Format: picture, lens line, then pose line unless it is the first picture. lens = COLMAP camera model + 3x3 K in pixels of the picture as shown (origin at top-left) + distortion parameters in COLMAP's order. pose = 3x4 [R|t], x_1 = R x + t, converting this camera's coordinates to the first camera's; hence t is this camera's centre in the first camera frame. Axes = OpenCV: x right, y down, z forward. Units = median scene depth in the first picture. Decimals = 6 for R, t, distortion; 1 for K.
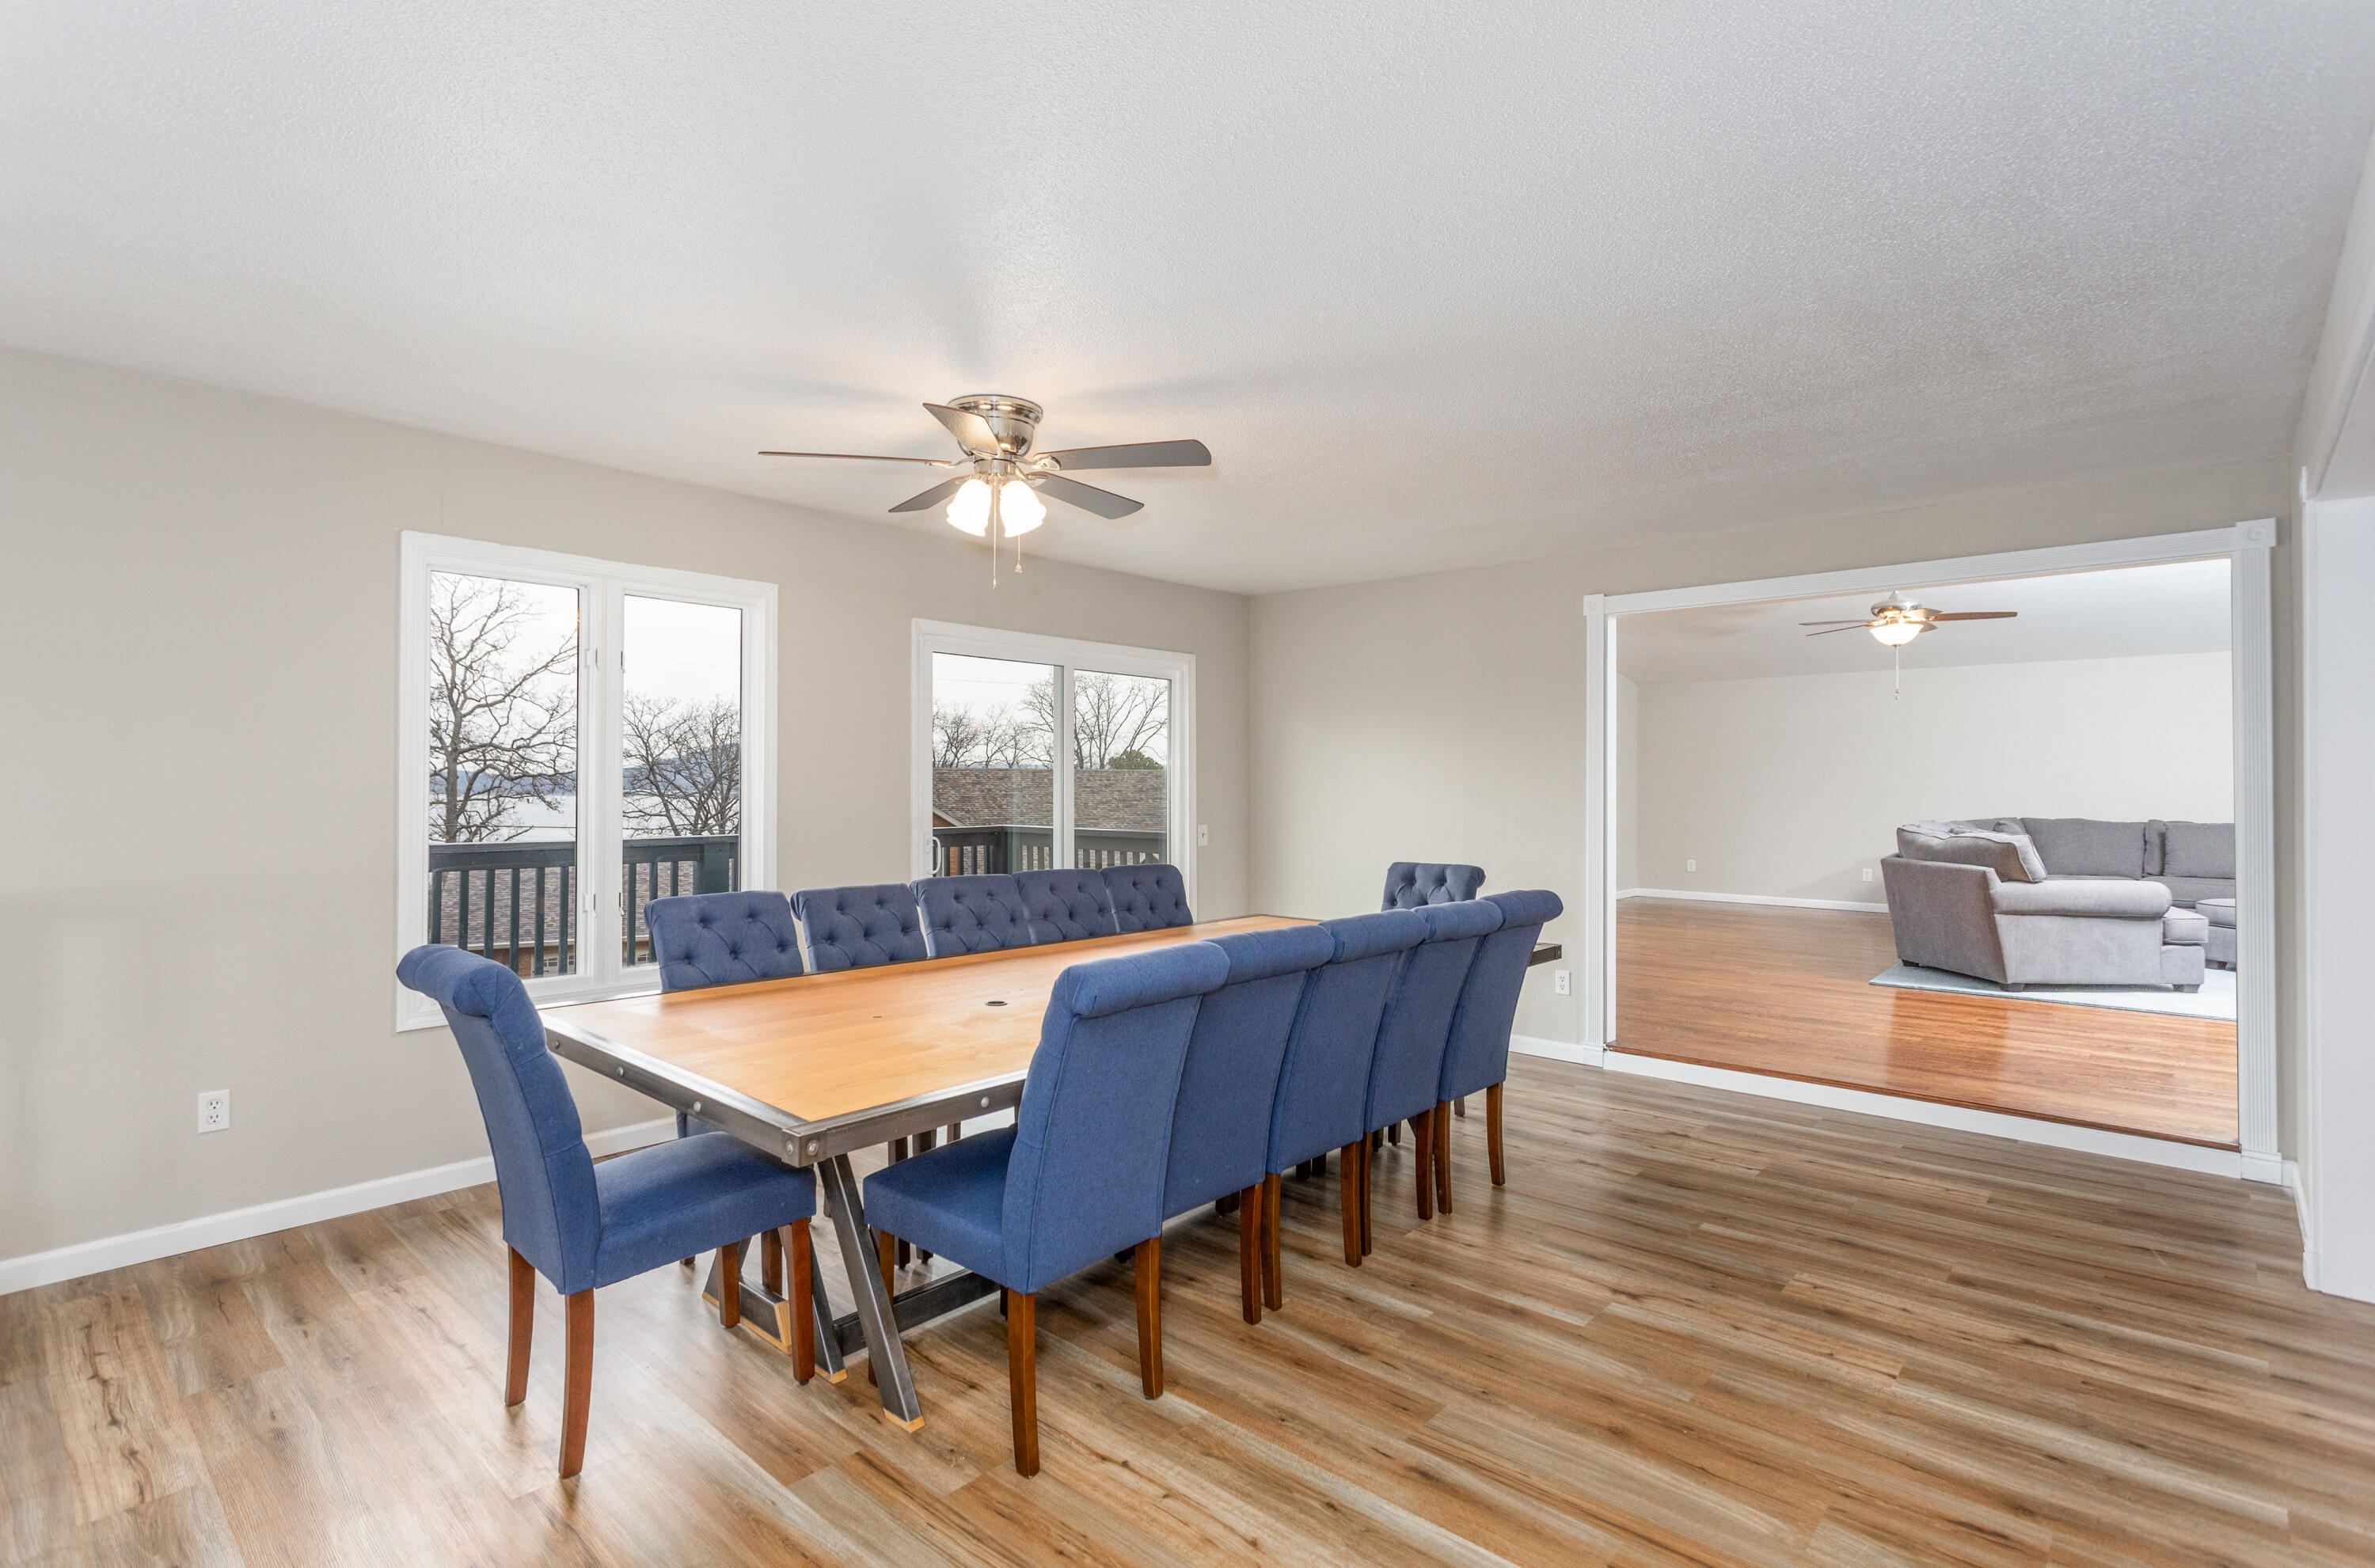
lens RADIAL K [[1123.8, 0, 1187.5], [0, 1123.8, 784.0], [0, 0, 1]] dist [0.000958, 0.000609]
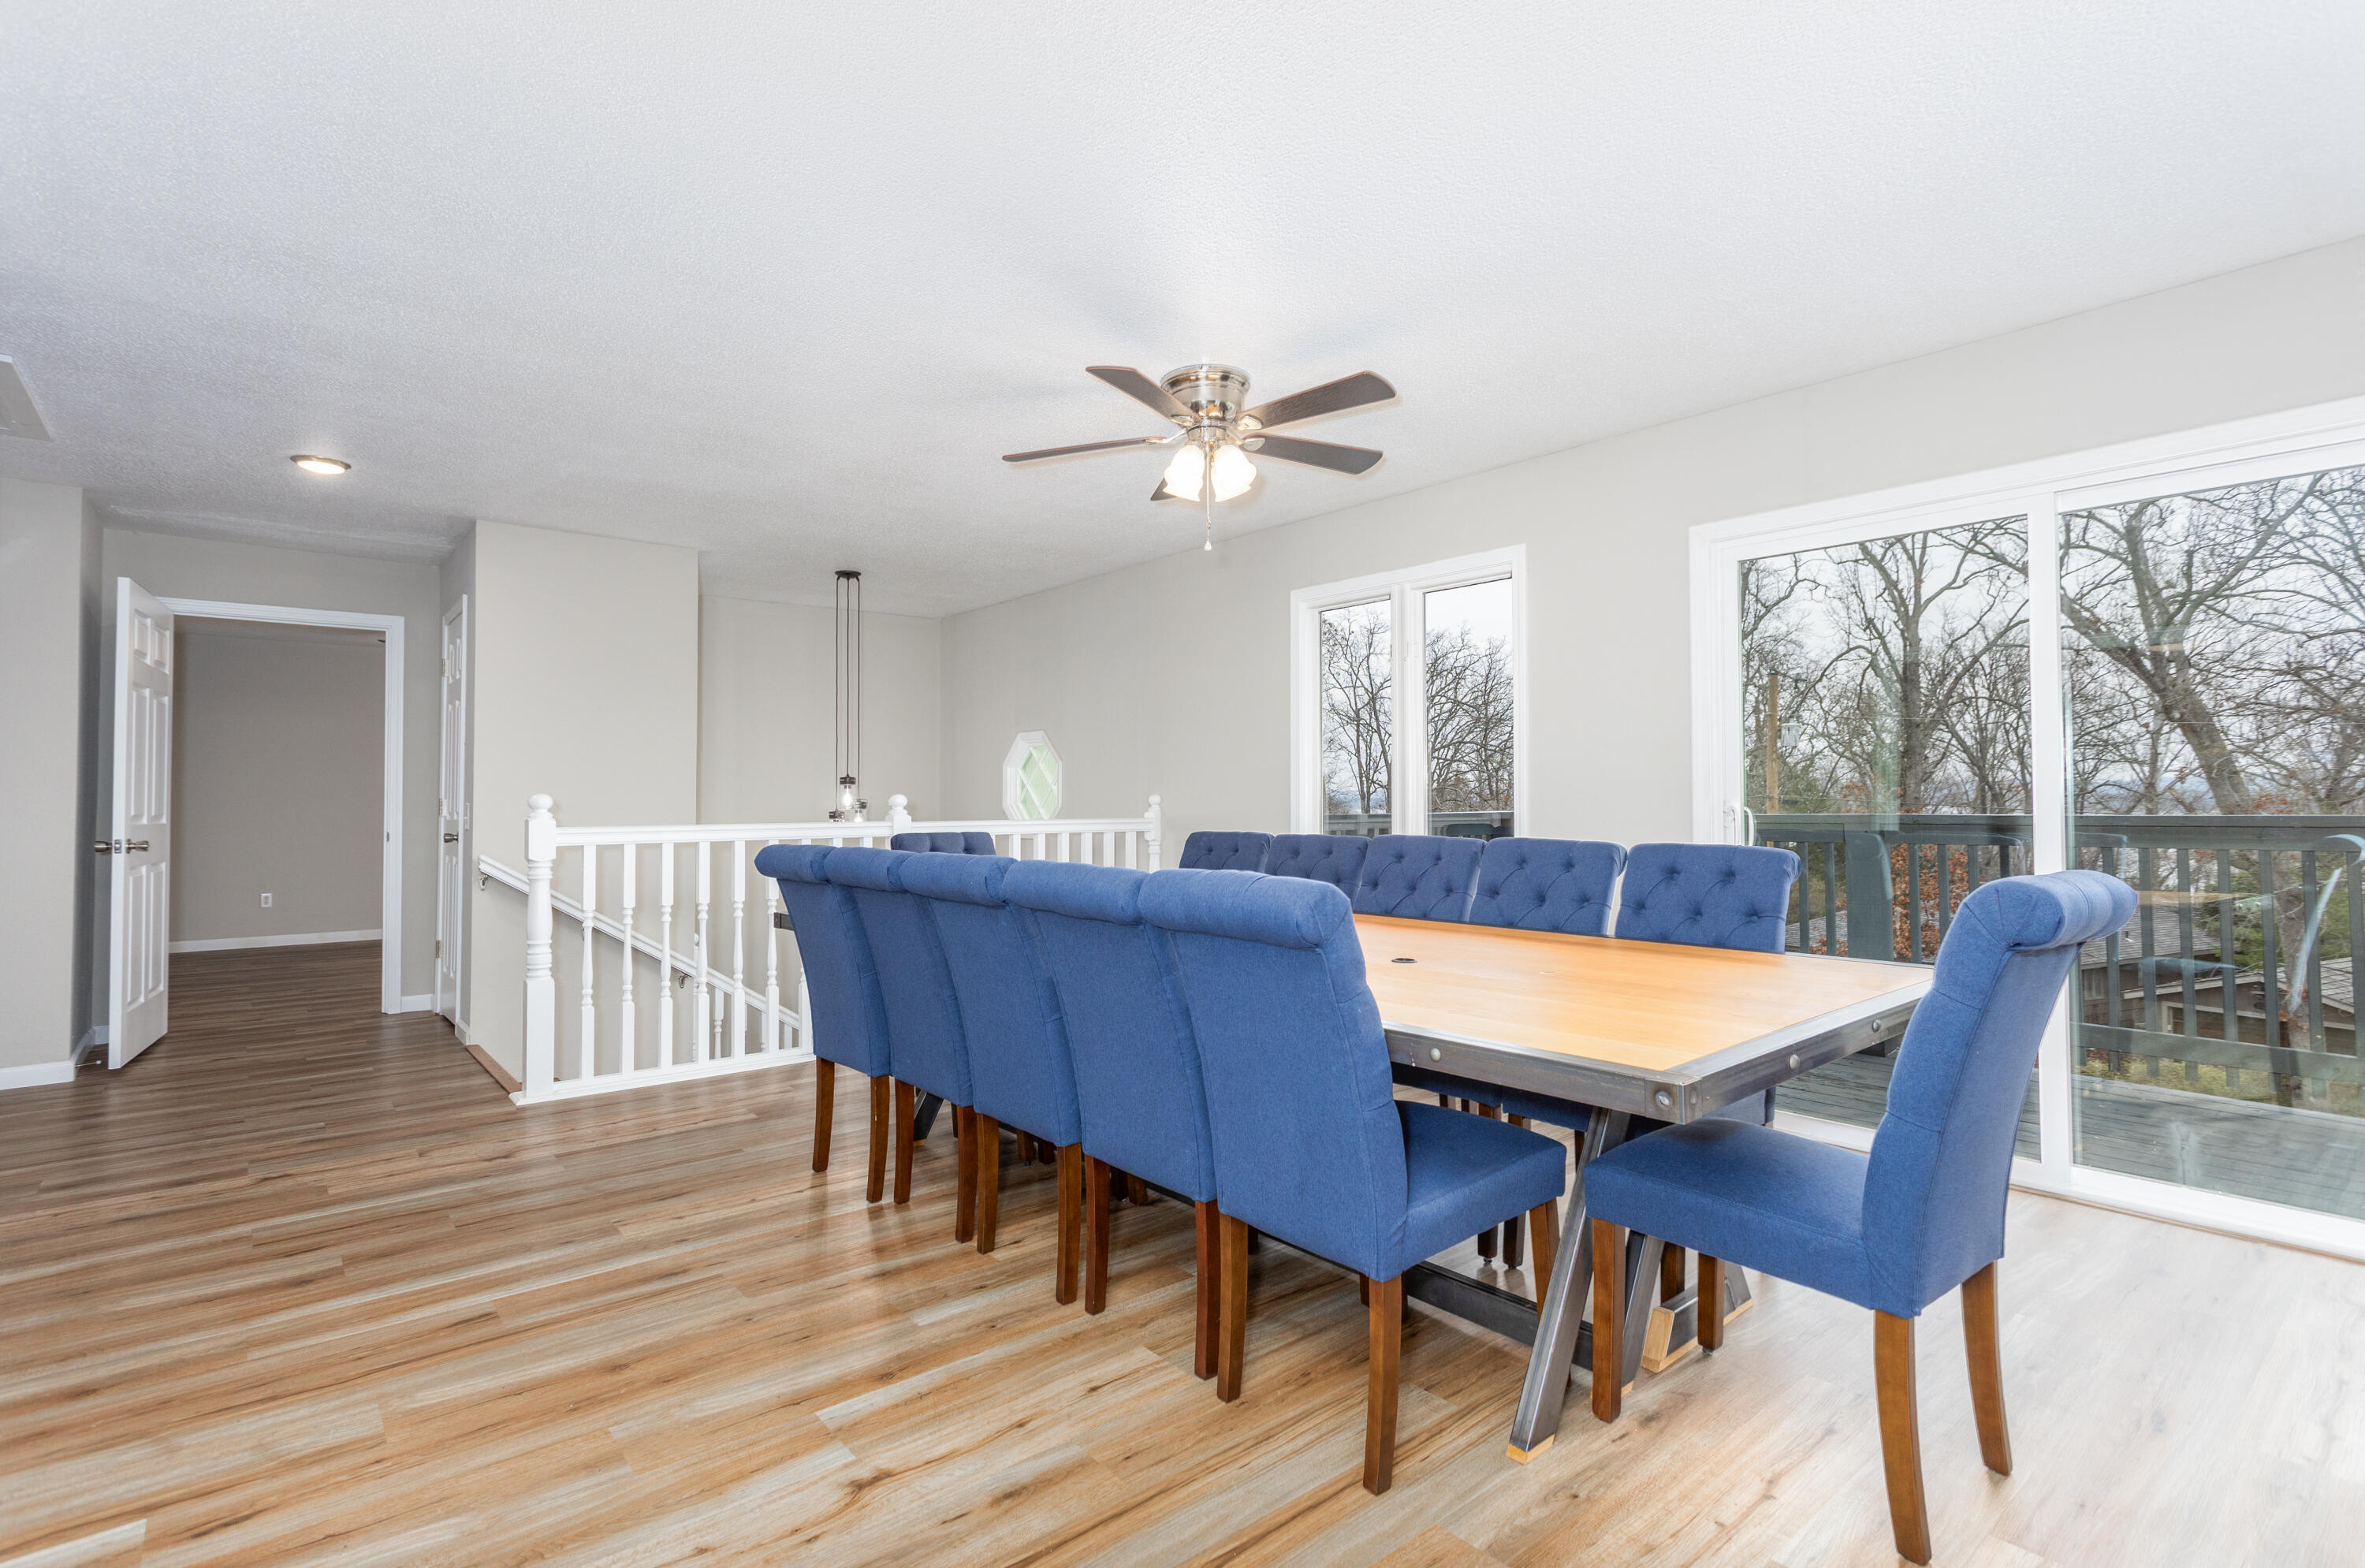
lens RADIAL K [[1150.4, 0, 1182.5], [0, 1150.4, 784.0], [0, 0, 1]] dist [0.021294, -0.000146]
pose [[-0.151778, -0.001985, -0.988413, 1.109107], [0.019339, 0.999801, -0.004977, 0.066171], [0.988225, -0.019870, -0.151709, 1.395303]]
